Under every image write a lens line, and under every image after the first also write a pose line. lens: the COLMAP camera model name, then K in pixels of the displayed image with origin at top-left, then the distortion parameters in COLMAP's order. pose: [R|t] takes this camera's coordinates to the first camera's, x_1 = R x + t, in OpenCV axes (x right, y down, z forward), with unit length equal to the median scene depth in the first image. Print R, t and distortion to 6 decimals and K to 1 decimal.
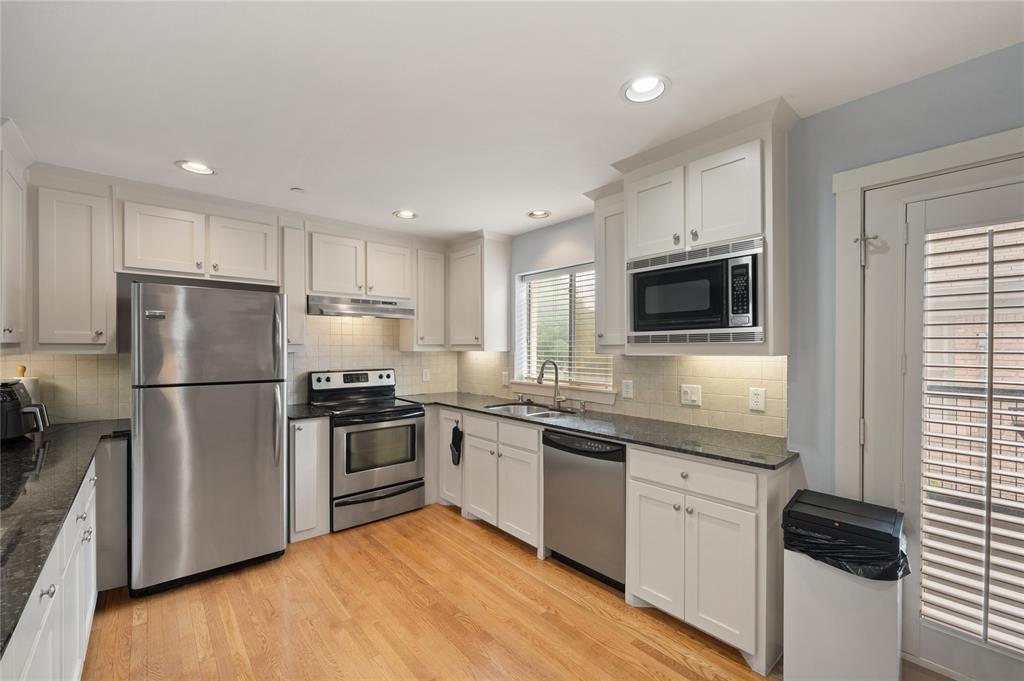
lens RADIAL K [[423.3, 0, 515.2], [0, 423.3, 348.1], [0, 0, 1]] dist [-0.000197, -0.000505]
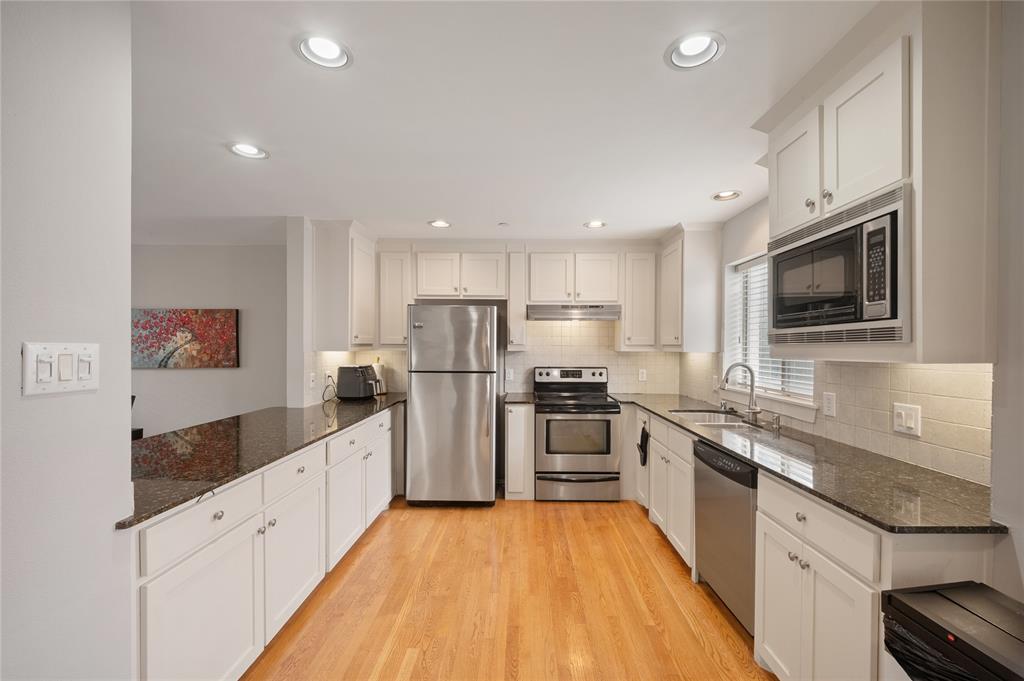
lens RADIAL K [[427.4, 0, 520.2], [0, 427.4, 349.7], [0, 0, 1]] dist [0.002559, -0.000325]
pose [[0.750298, 0.008060, -0.661050, 0.363266], [-0.005688, 0.999967, 0.005736, -0.001418], [0.661075, -0.000543, 0.750320, 0.061101]]
